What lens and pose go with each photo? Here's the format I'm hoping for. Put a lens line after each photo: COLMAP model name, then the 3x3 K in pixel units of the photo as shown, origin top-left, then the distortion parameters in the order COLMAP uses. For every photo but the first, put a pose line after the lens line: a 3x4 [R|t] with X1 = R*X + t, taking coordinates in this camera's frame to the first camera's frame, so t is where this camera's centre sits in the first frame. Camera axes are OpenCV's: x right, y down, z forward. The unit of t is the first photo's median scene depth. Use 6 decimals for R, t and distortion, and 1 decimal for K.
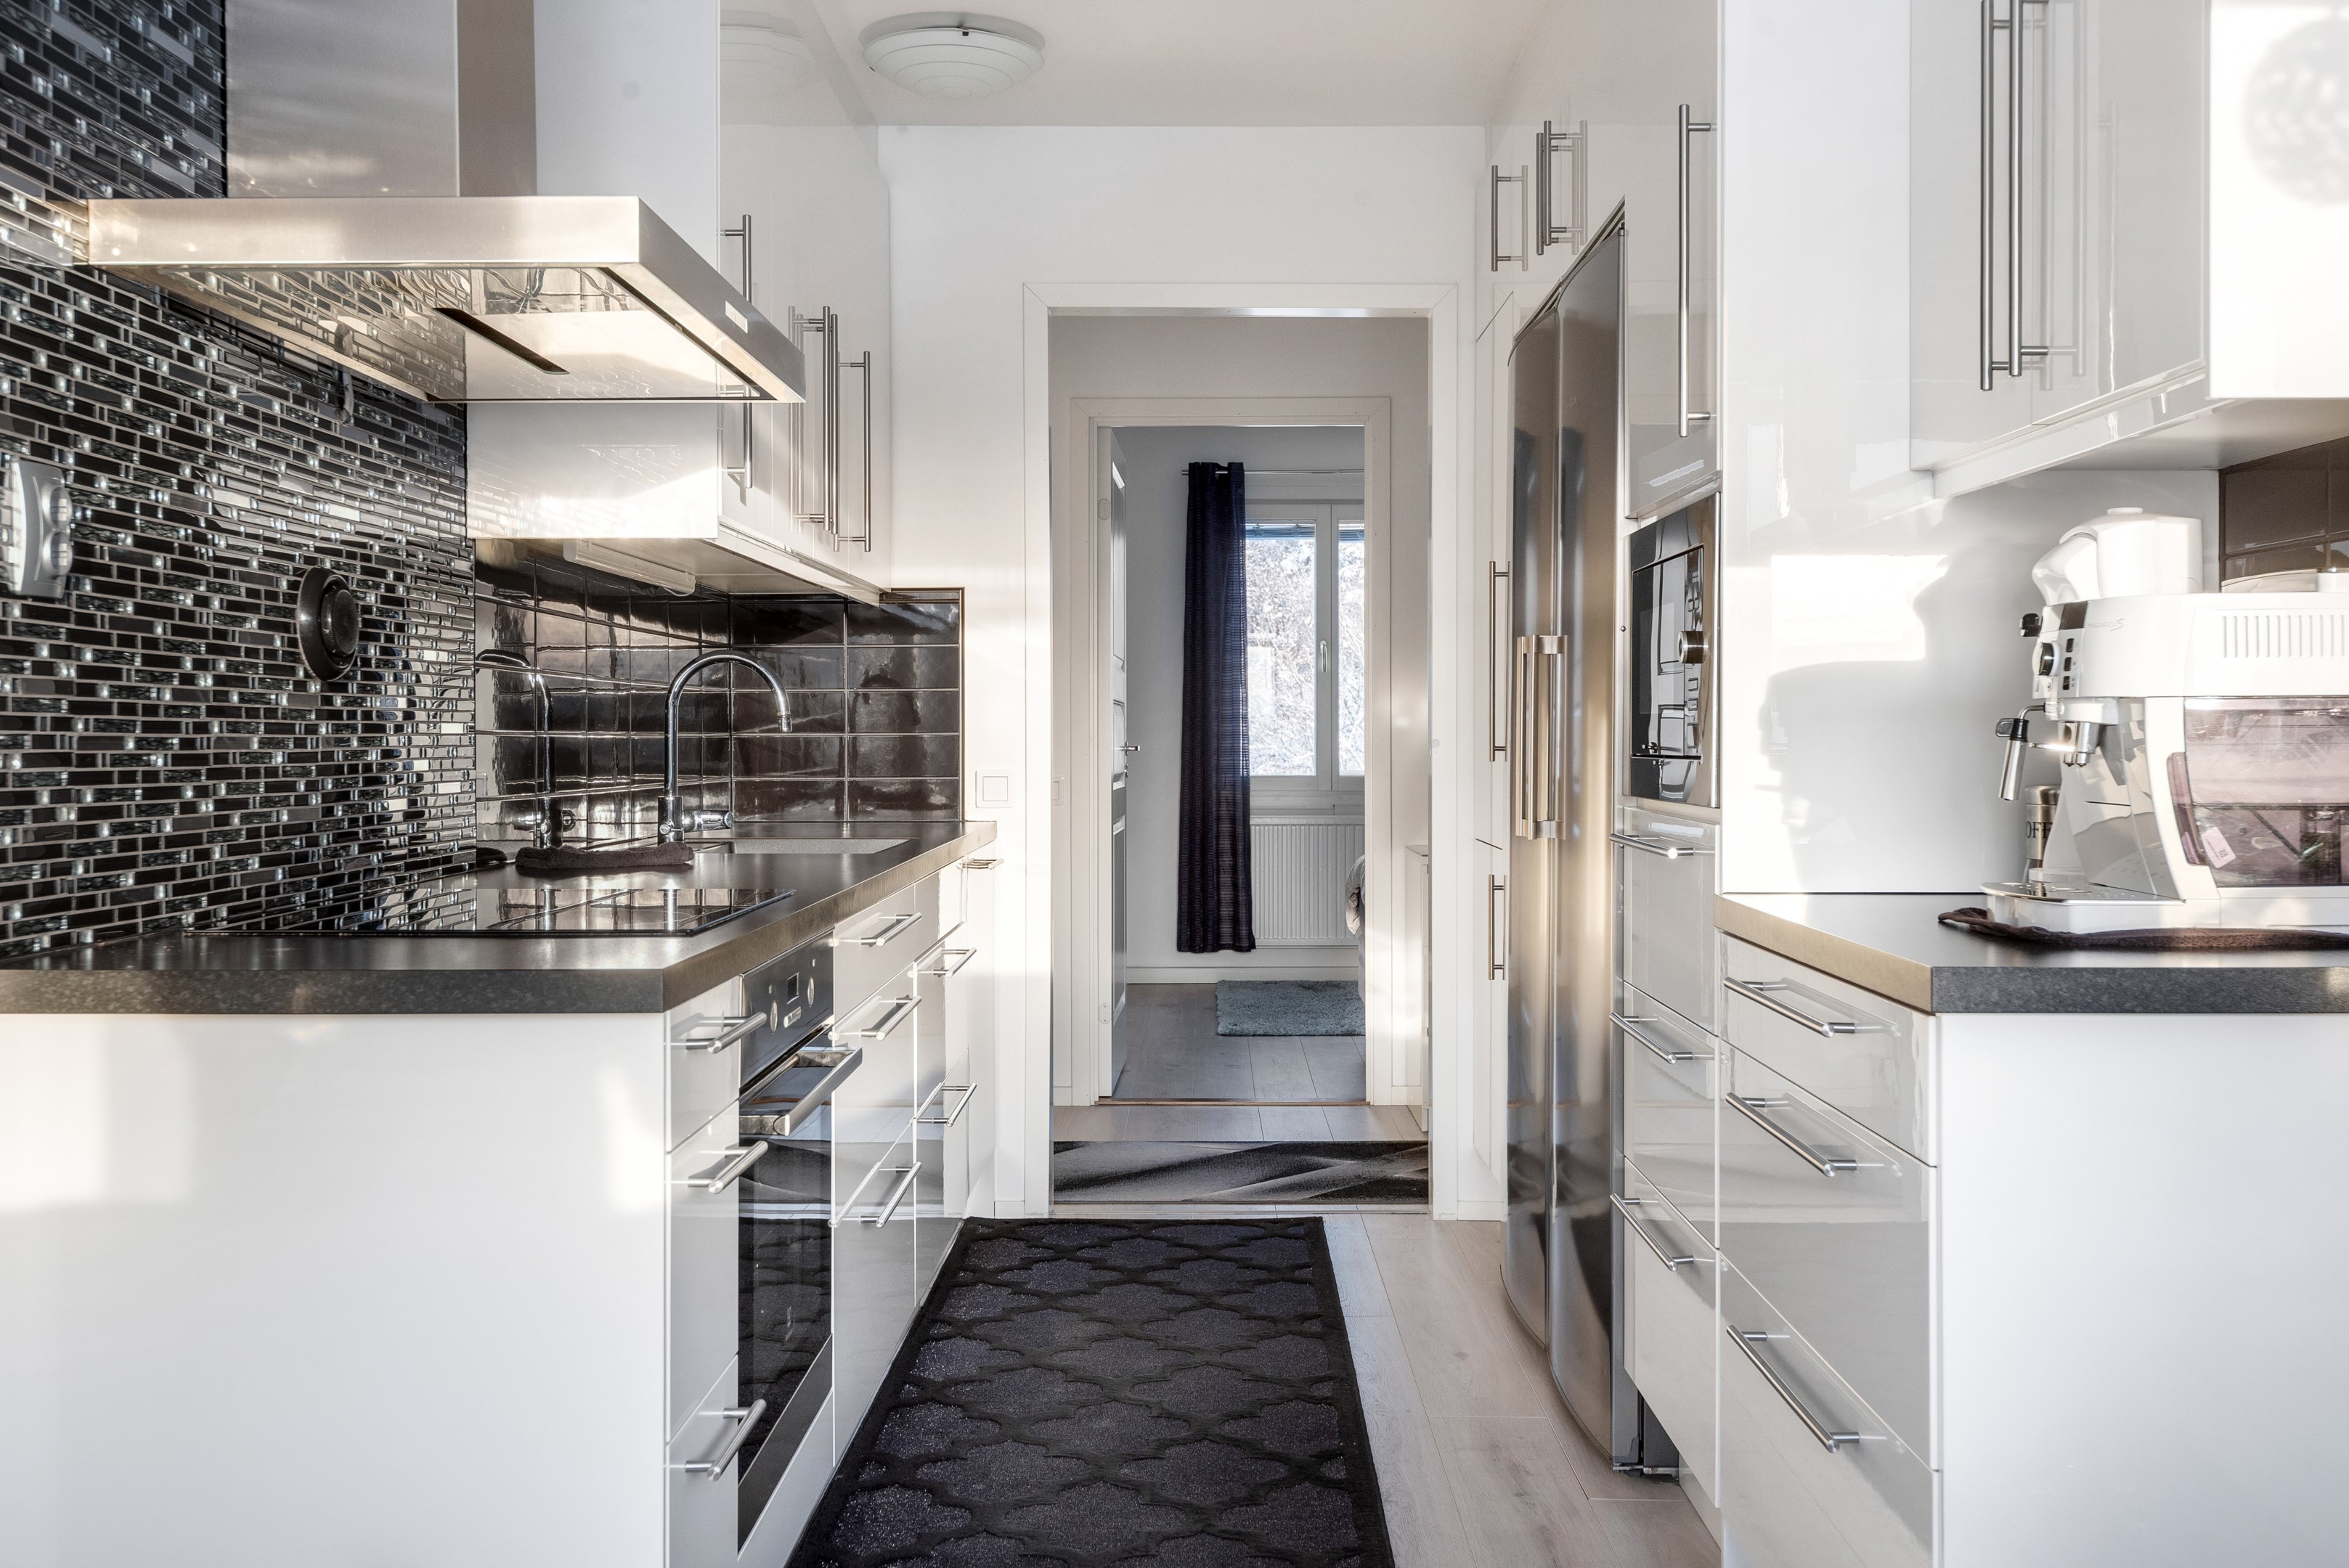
lens RADIAL K [[2164.0, 0, 1174.5], [0, 2164.0, 761.0], [0, 0, 1]] dist [0.015251, 0.000000]
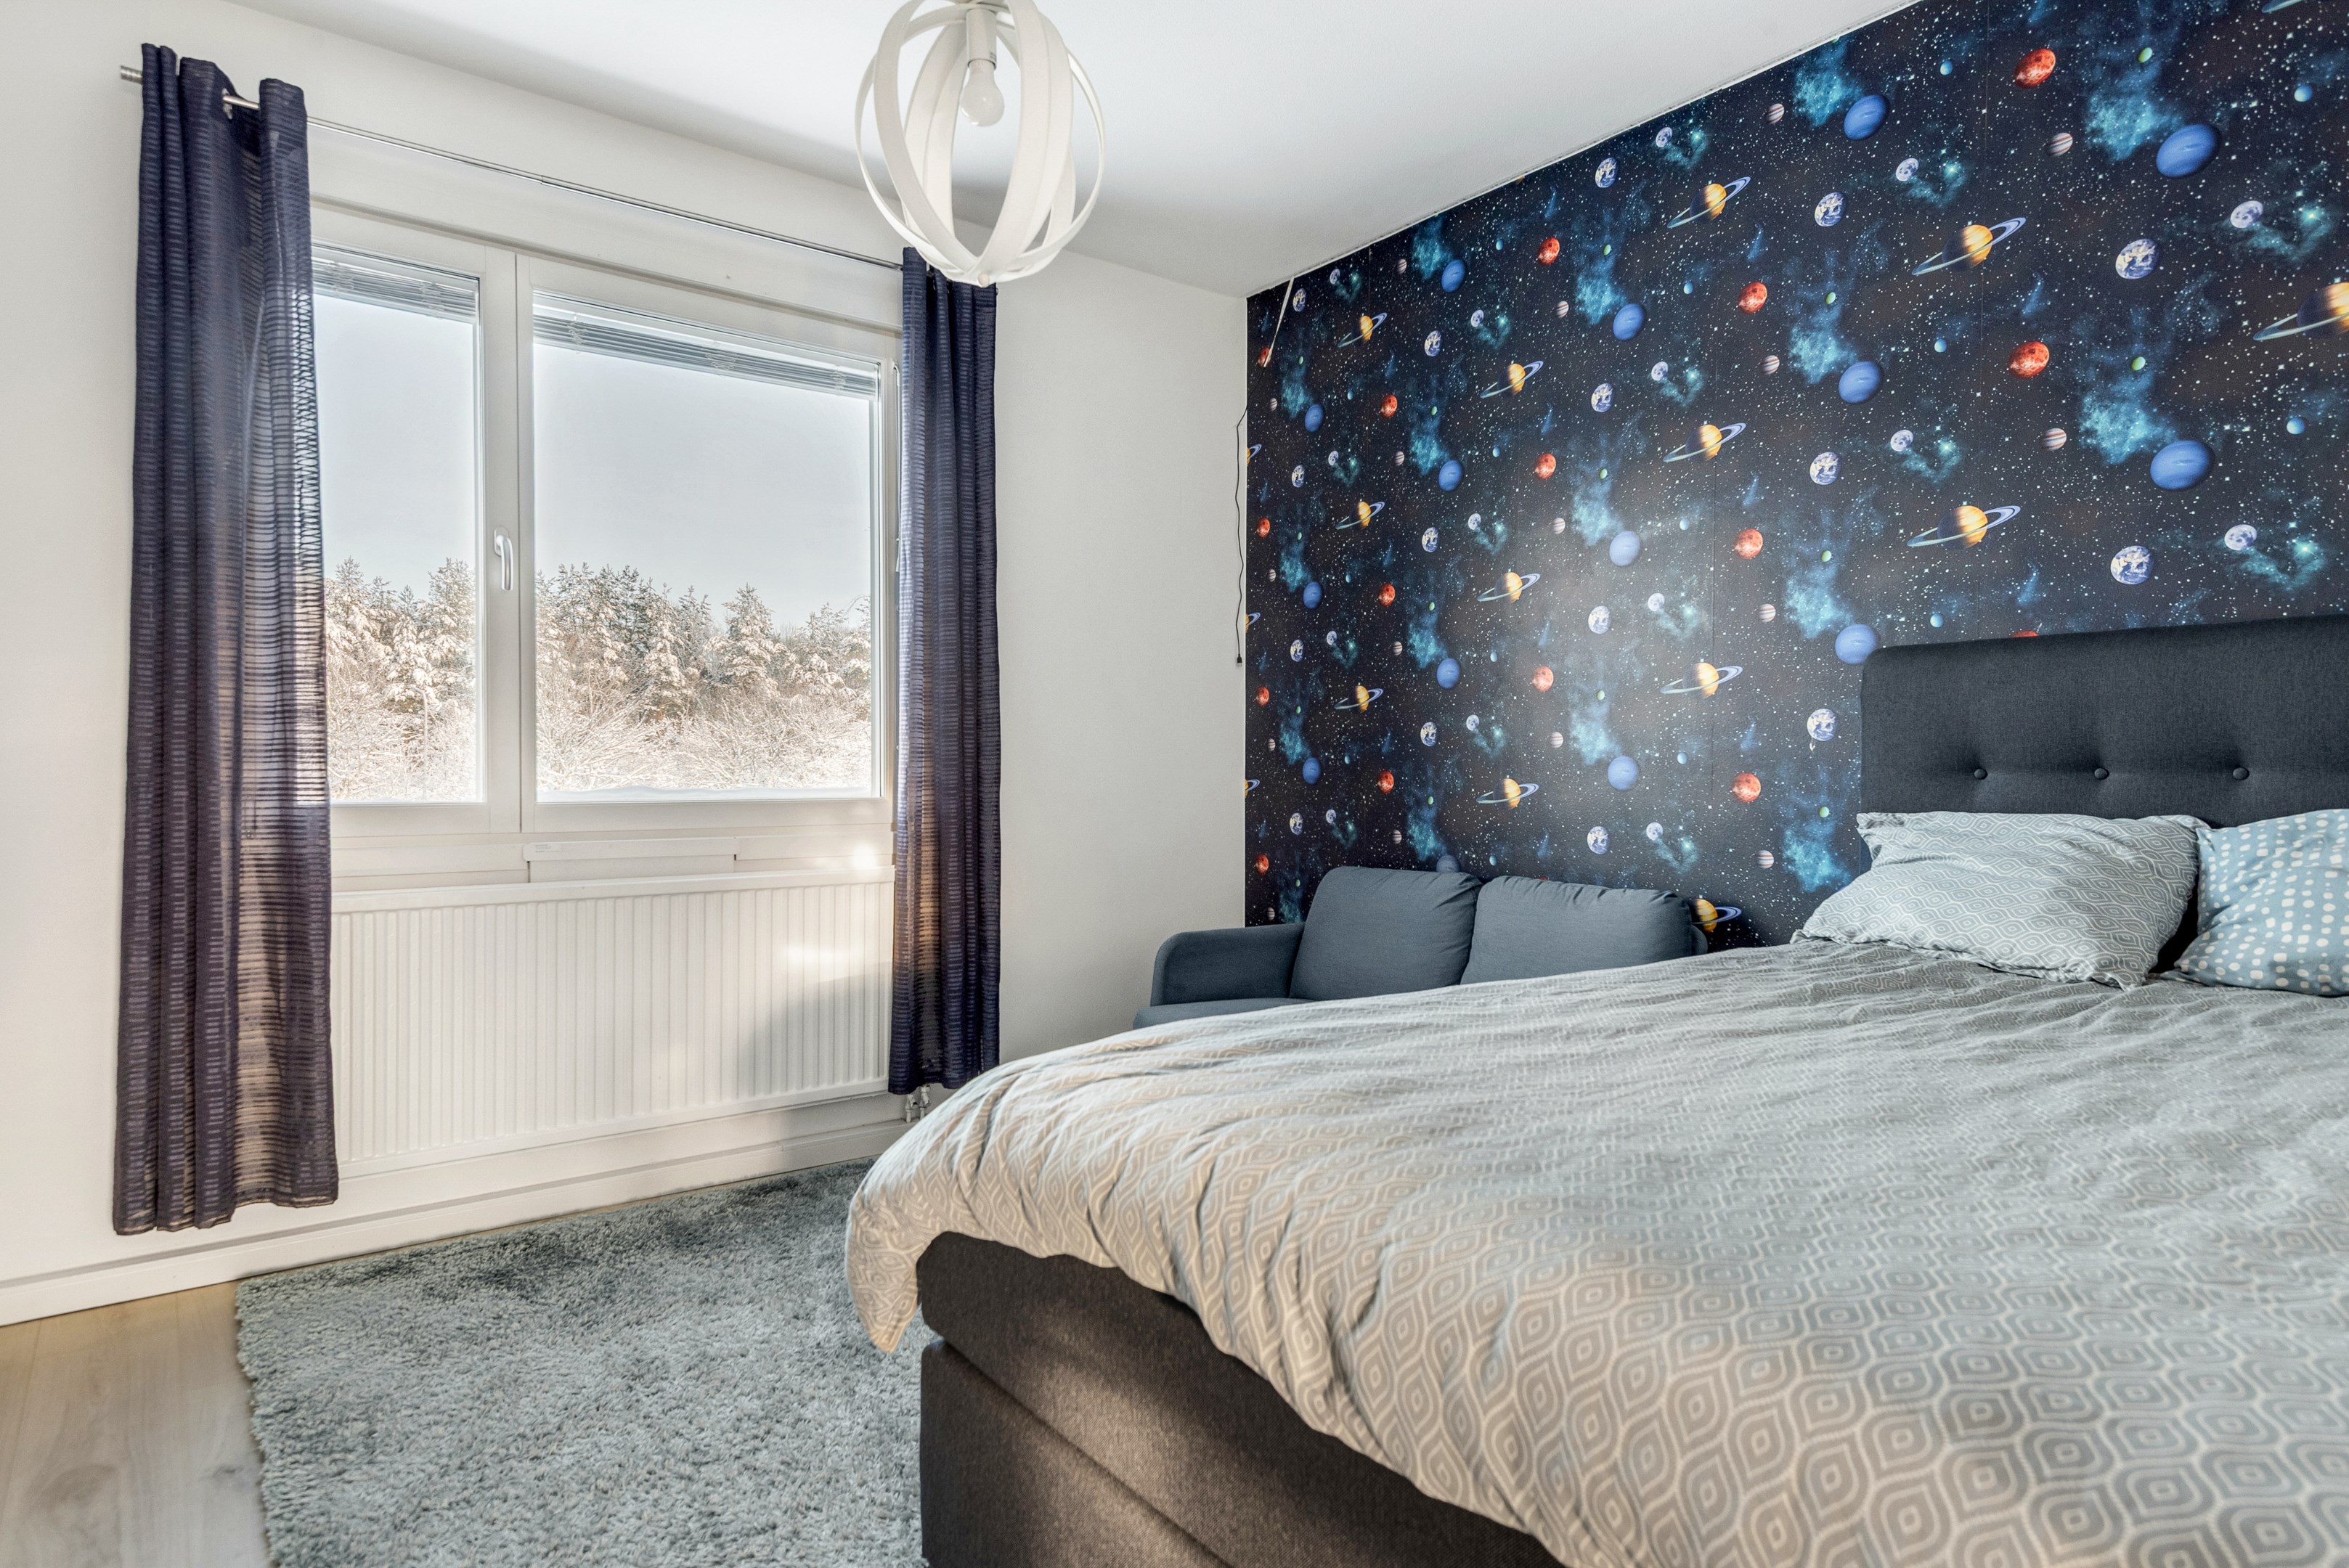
lens RADIAL K [[1366.1, 0, 1176.8], [0, 1366.1, 776.2], [0, 0, 1]] dist [0.027531, 0.000374]
pose [[0.778875, 0.003385, 0.627170, -0.007220], [0.009646, 0.999802, -0.017376, 0.007328], [-0.627105, 0.019583, 0.778688, 0.664233]]
